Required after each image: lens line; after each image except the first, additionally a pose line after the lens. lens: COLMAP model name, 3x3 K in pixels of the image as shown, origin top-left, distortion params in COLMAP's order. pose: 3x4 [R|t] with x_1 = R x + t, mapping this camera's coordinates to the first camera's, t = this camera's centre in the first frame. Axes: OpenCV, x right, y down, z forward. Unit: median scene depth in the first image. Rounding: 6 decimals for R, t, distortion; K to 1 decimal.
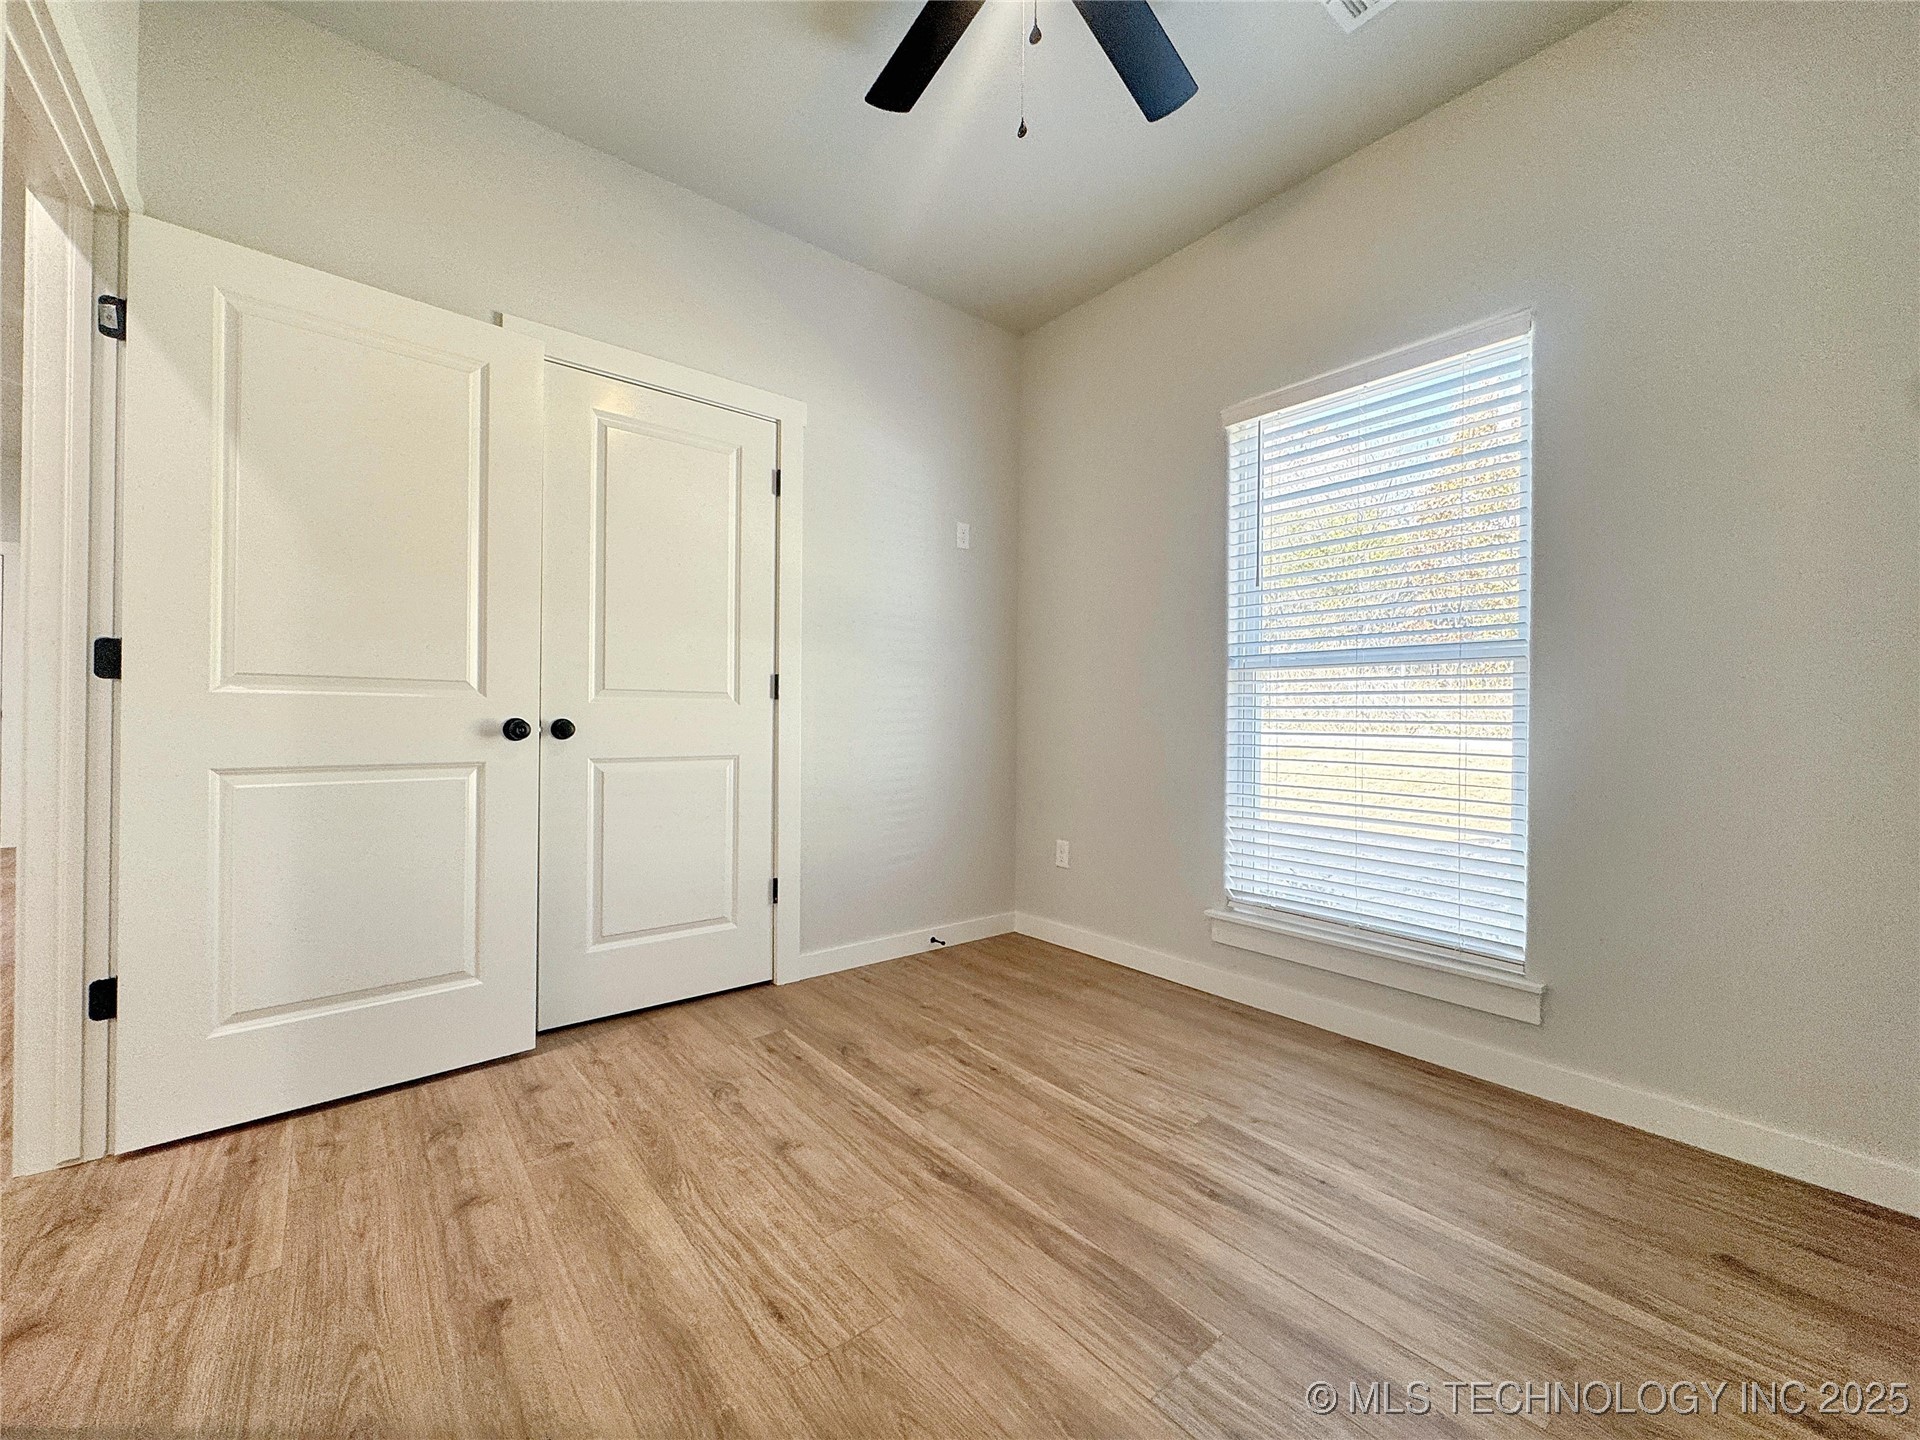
lens RADIAL K [[764.6, 0, 960.8], [0, 764.6, 720.2], [0, 0, 1]] dist [-0.002446, 0.000484]
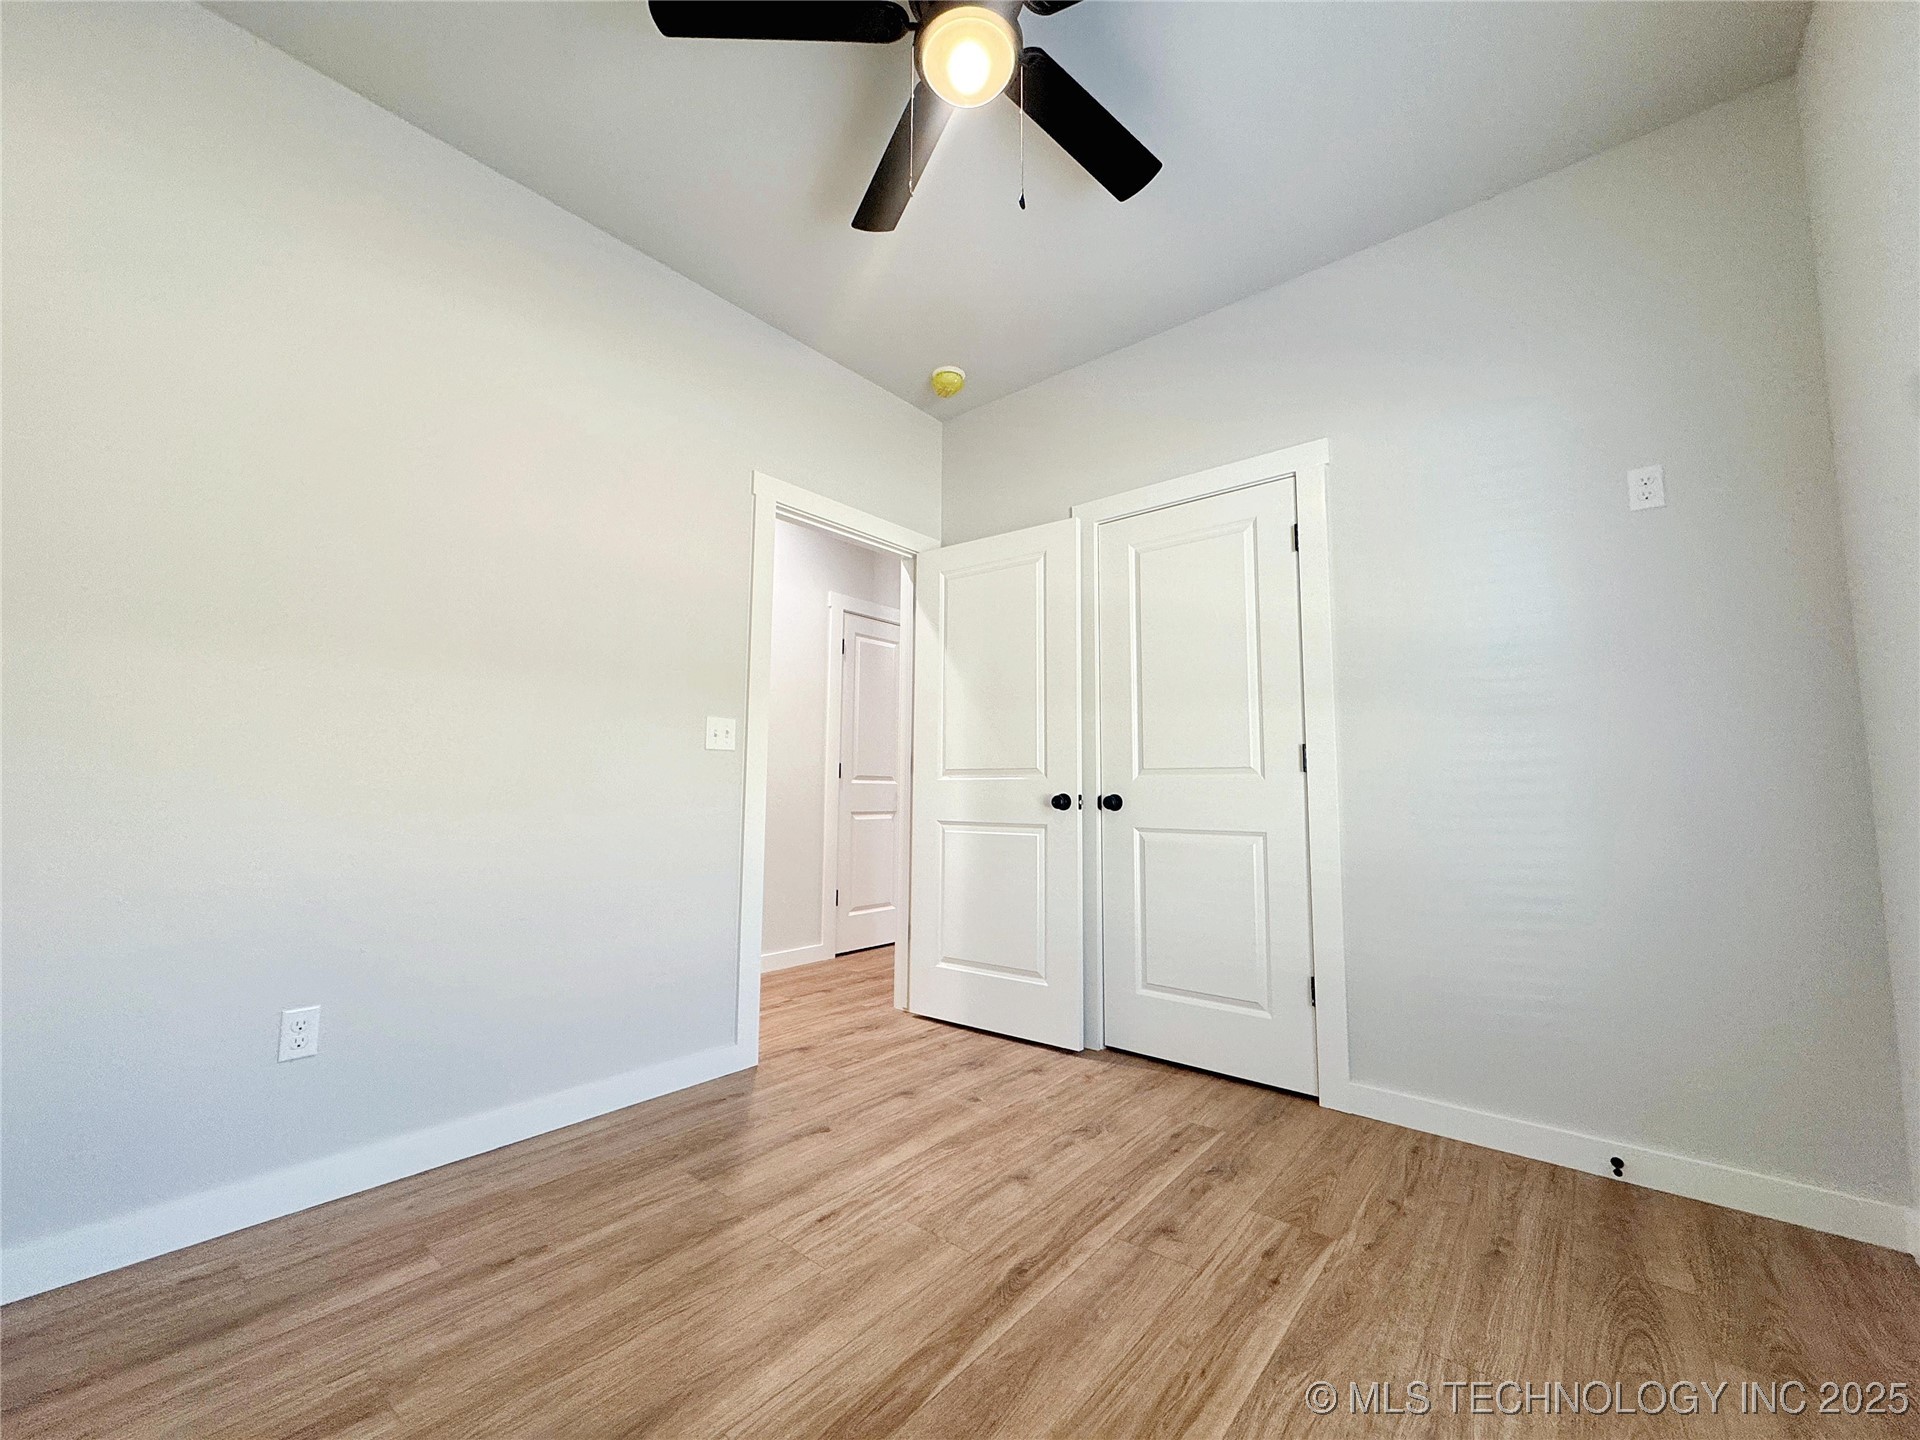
lens RADIAL K [[764.6, 0, 960.8], [0, 764.6, 720.2], [0, 0, 1]] dist [-0.002446, 0.000484]
pose [[0.186968, -0.102493, -0.977005, 0.766934], [-0.005912, 0.994407, -0.105450, 0.012632], [0.982348, 0.025492, 0.185316, 0.587073]]
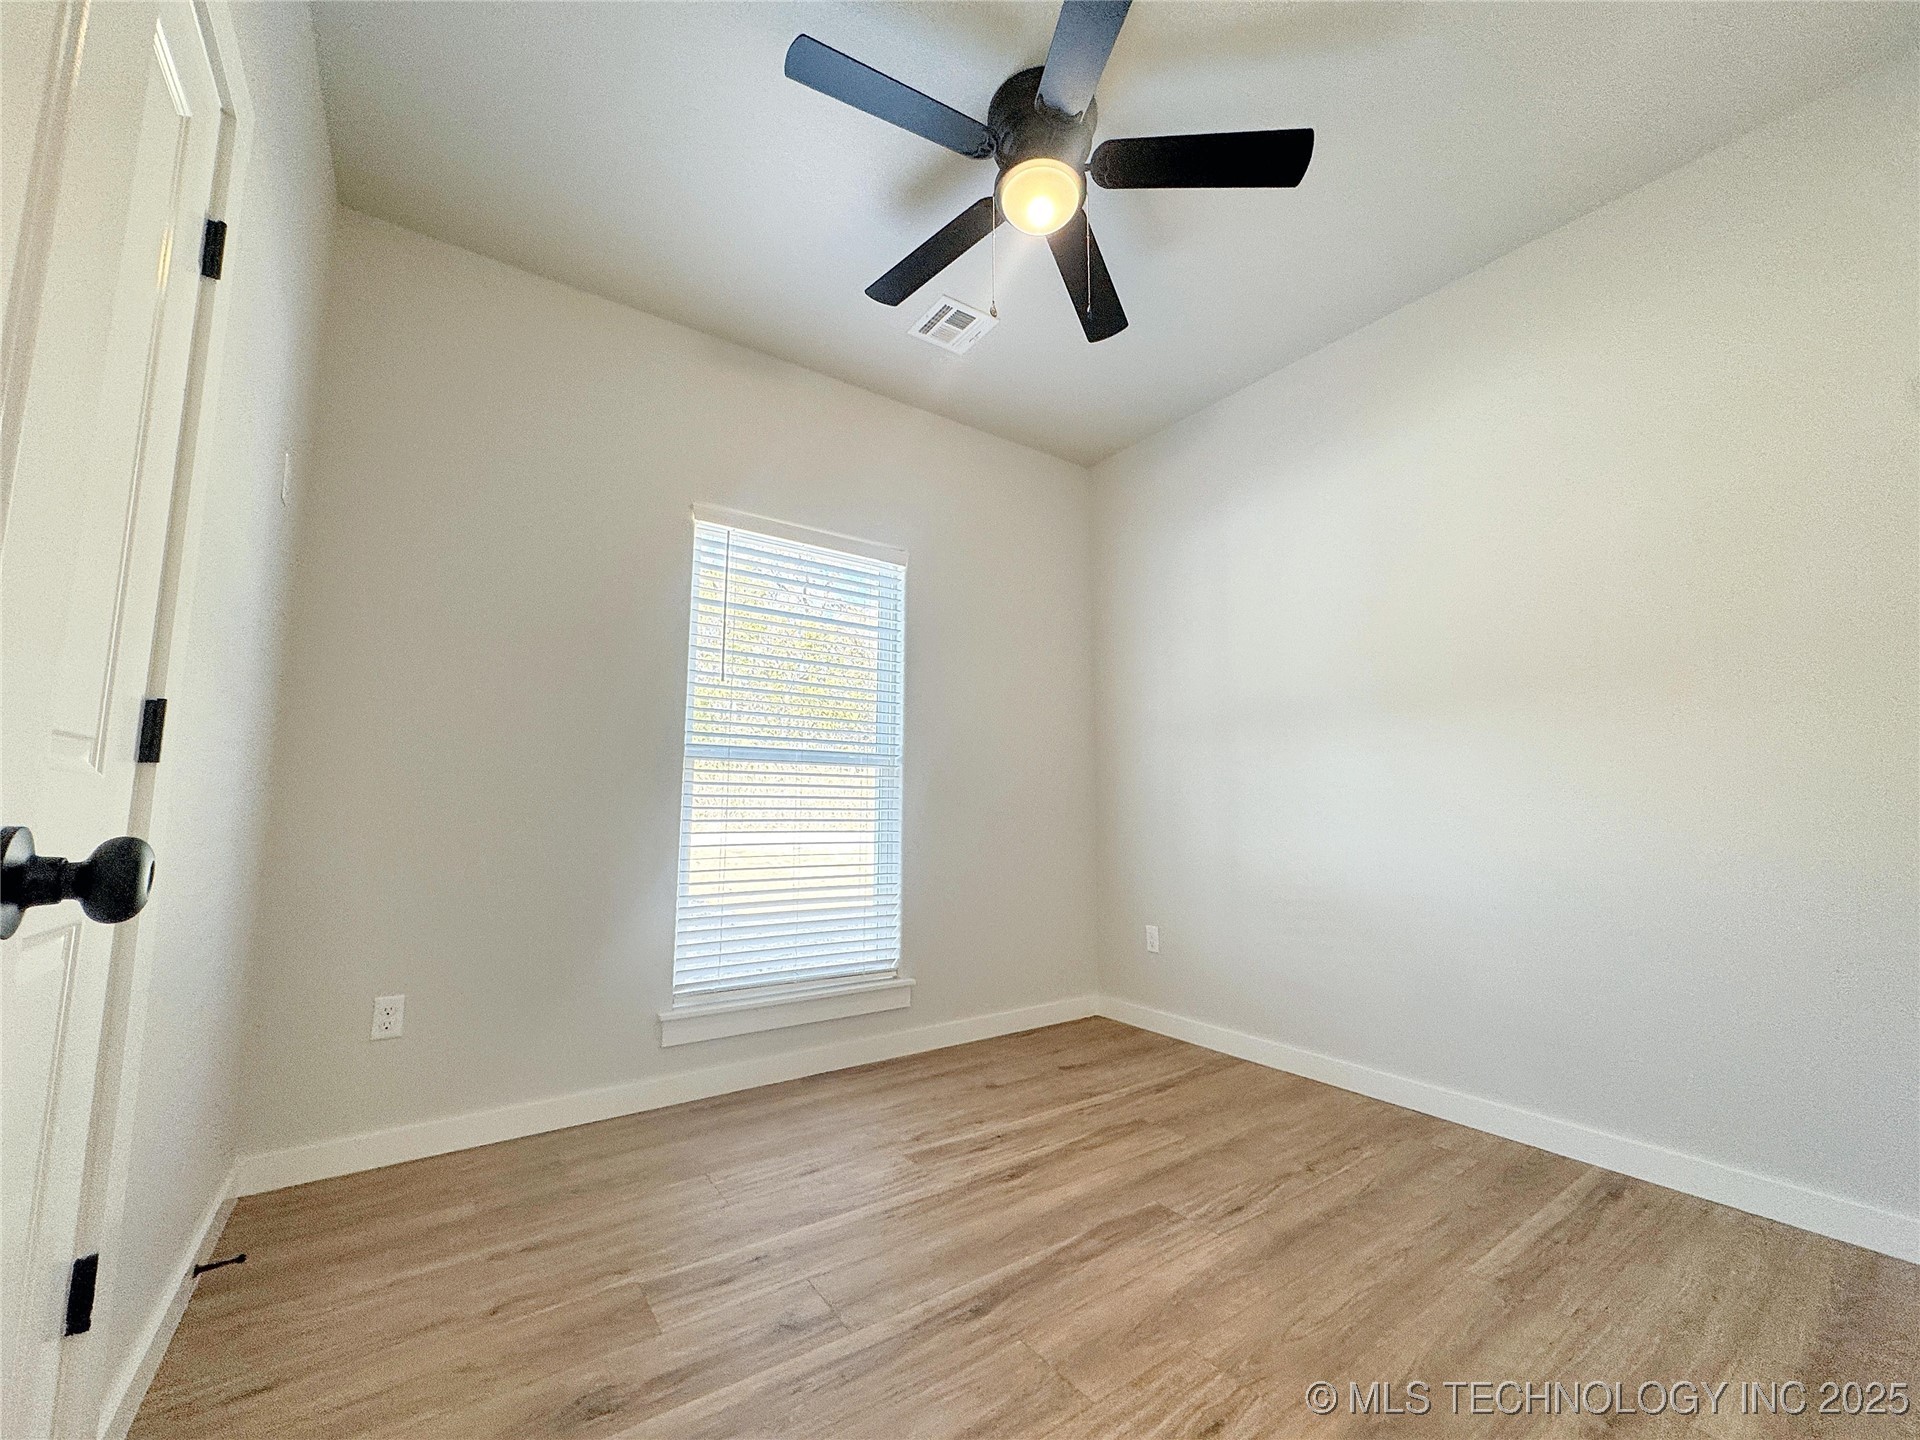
lens RADIAL K [[764.6, 0, 960.8], [0, 764.6, 720.2], [0, 0, 1]] dist [-0.002446, 0.000484]
pose [[0.073424, 0.106989, 0.991545, -0.807386], [-0.001359, 0.994239, -0.107179, -0.010260], [-0.997300, 0.006522, 0.073147, 0.757838]]
